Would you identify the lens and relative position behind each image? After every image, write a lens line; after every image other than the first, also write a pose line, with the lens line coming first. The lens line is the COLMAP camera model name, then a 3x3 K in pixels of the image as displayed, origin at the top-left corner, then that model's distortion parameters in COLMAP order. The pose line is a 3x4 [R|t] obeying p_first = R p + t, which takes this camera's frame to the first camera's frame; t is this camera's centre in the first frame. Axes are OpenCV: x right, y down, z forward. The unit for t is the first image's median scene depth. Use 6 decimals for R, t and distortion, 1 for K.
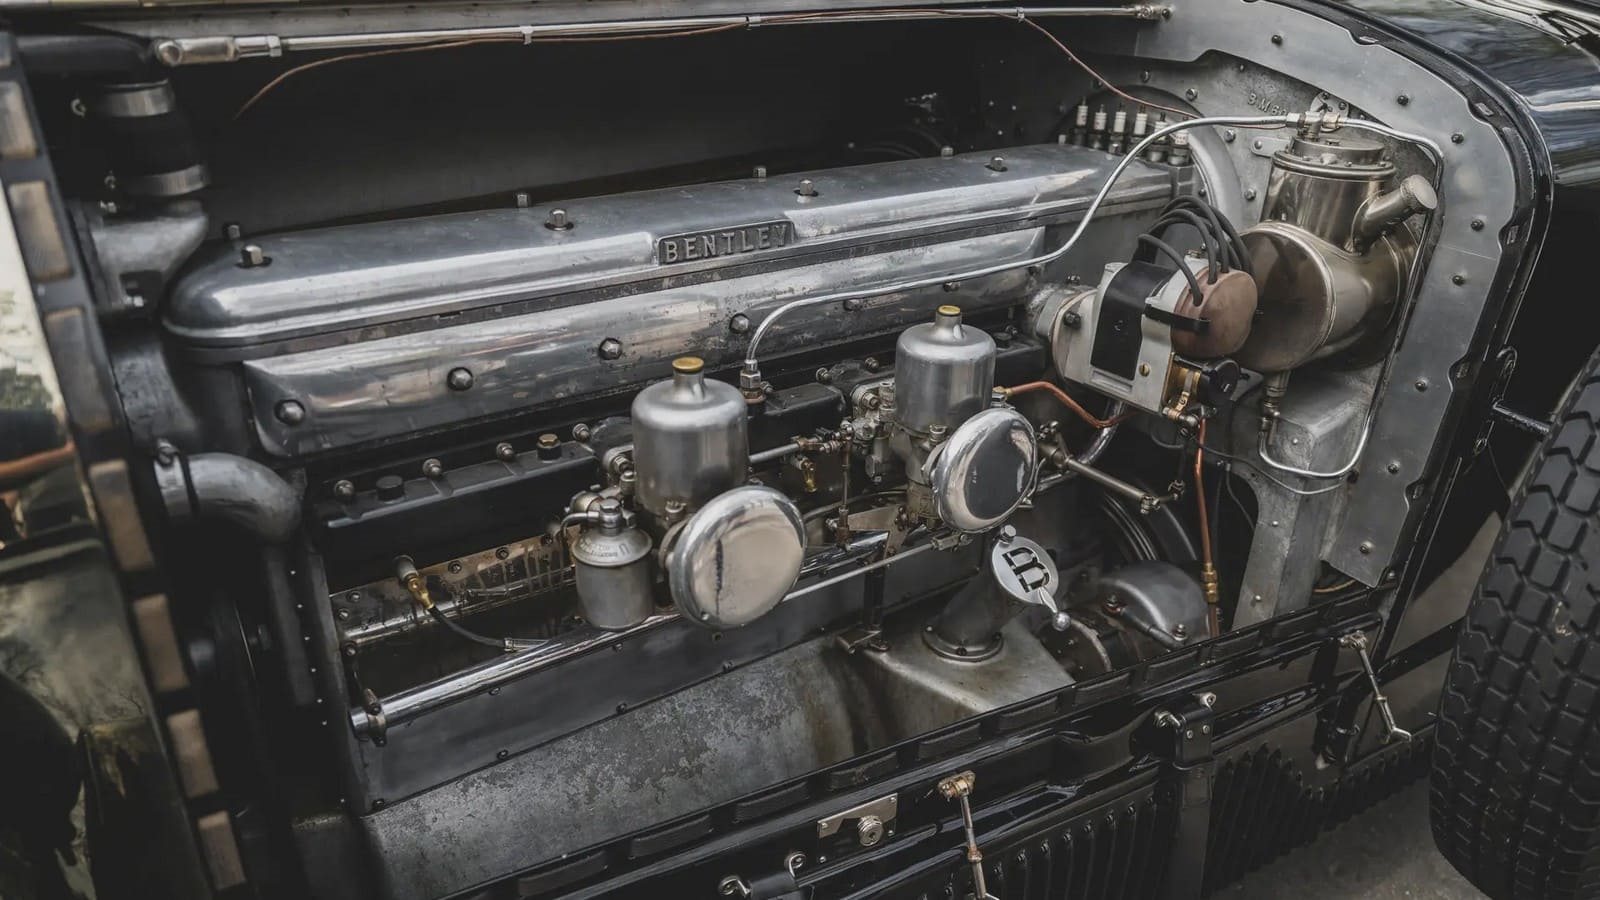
lens RADIAL K [[1127.9, 0, 796.5], [0, 1127.9, 442.6], [0, 0, 1]] dist [-0.010906, -0.004431]
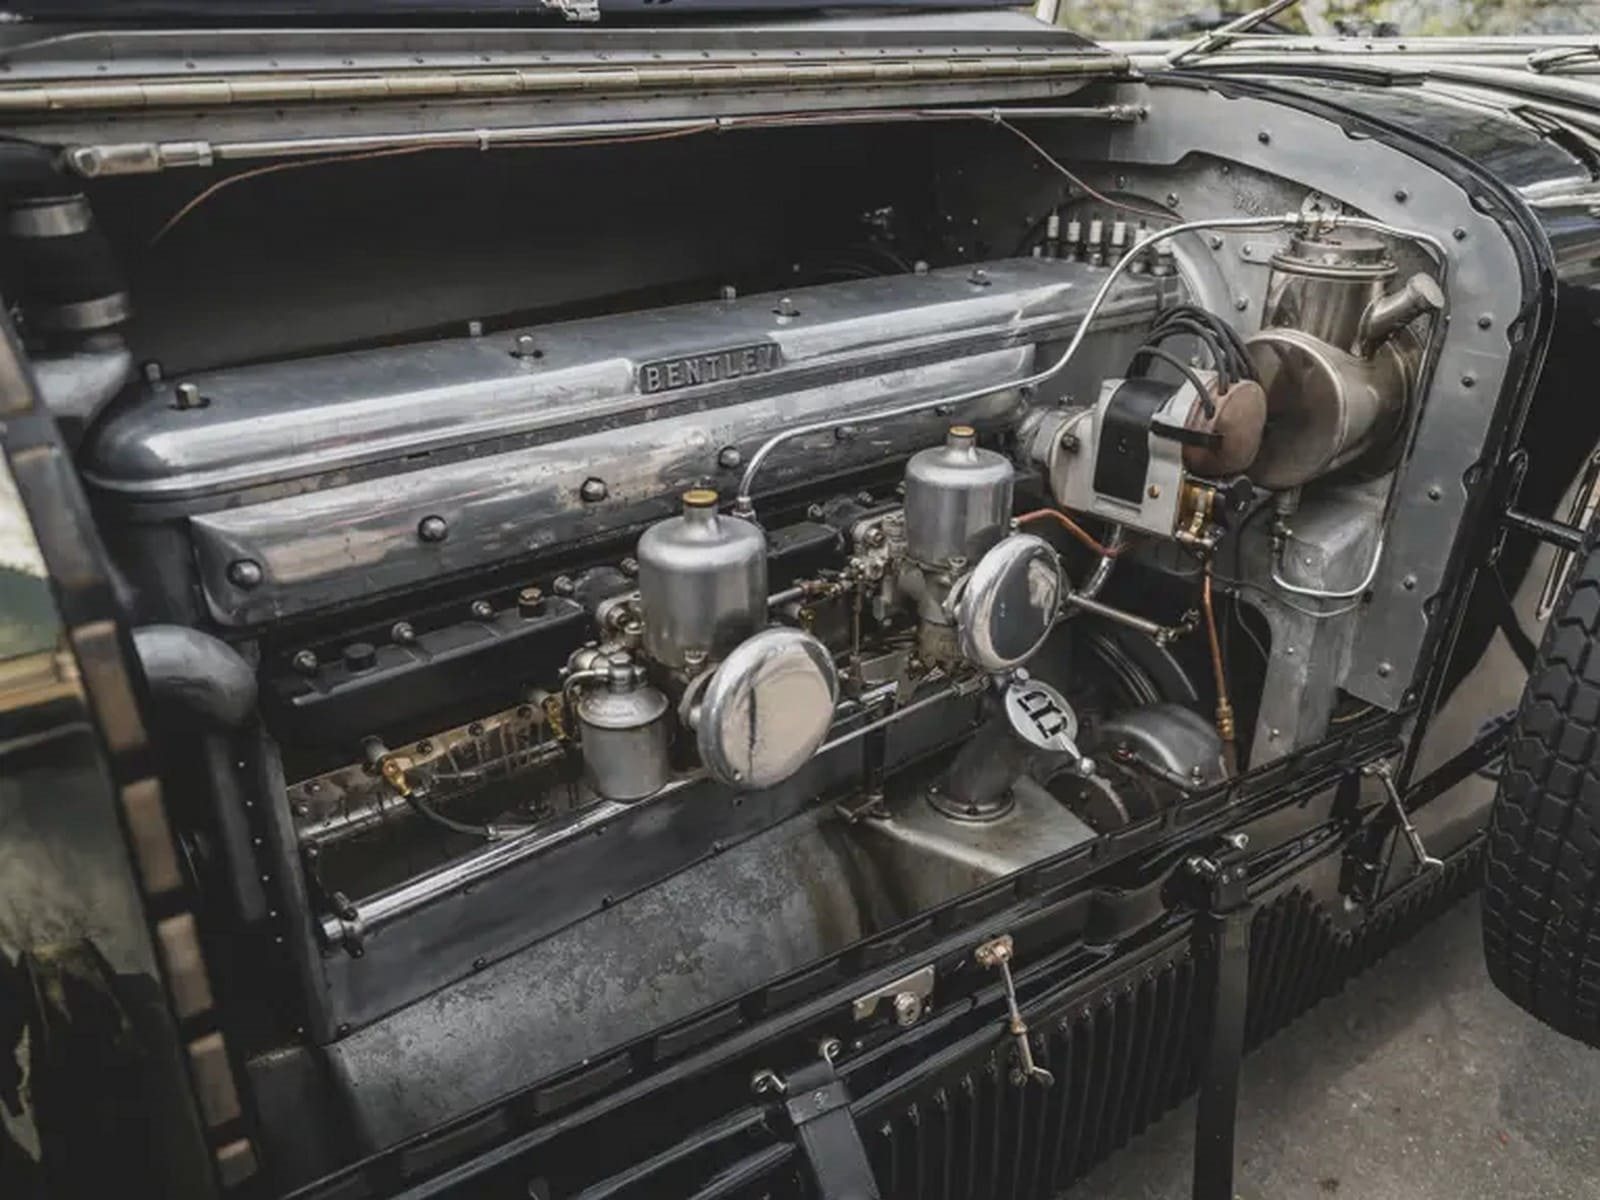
lens RADIAL K [[1275.6, 0, 797.0], [0, 1275.6, 607.8], [0, 0, 1]] dist [-0.014181, 0.001776]
pose [[0.992519, -0.056573, 0.108191, -0.110134], [0.058239, 0.998227, -0.012303, 0.028926], [-0.107303, 0.018512, 0.994054, -0.013900]]
